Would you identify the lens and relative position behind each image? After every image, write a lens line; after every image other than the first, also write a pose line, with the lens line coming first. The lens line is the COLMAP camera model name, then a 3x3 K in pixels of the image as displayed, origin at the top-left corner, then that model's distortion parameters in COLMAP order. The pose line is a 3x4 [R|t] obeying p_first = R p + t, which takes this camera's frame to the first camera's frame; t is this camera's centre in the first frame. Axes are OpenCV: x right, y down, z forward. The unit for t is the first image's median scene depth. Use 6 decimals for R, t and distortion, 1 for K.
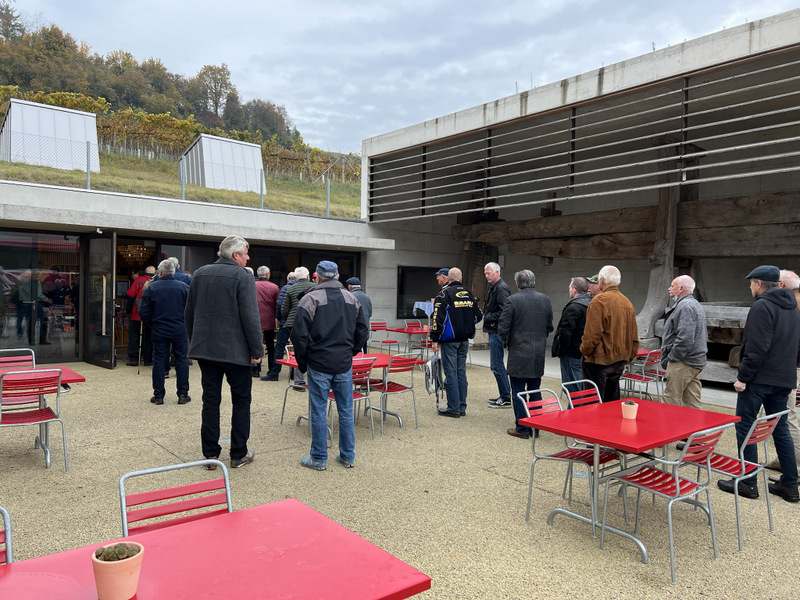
lens RADIAL K [[594.6, 0, 397.2], [0, 594.6, 303.2], [0, 0, 1]] dist [0.011634, -0.008470]
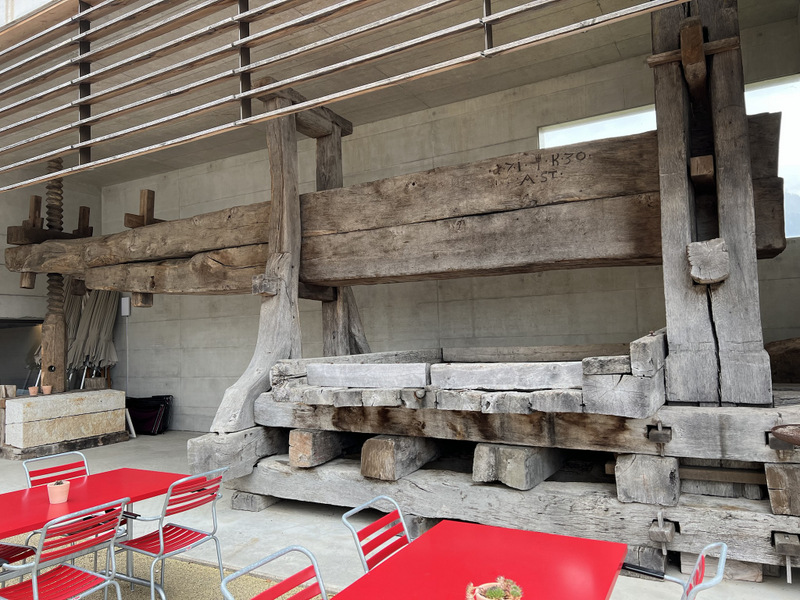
lens RADIAL K [[594.6, 0, 402.1], [0, 594.6, 299.4], [0, 0, 1]] dist [0.011634, -0.008470]
pose [[0.929577, -0.020622, 0.368050, 0.343344], [0.056474, 0.994615, -0.086906, -0.002898], [-0.364276, 0.101571, 0.925736, 0.414106]]
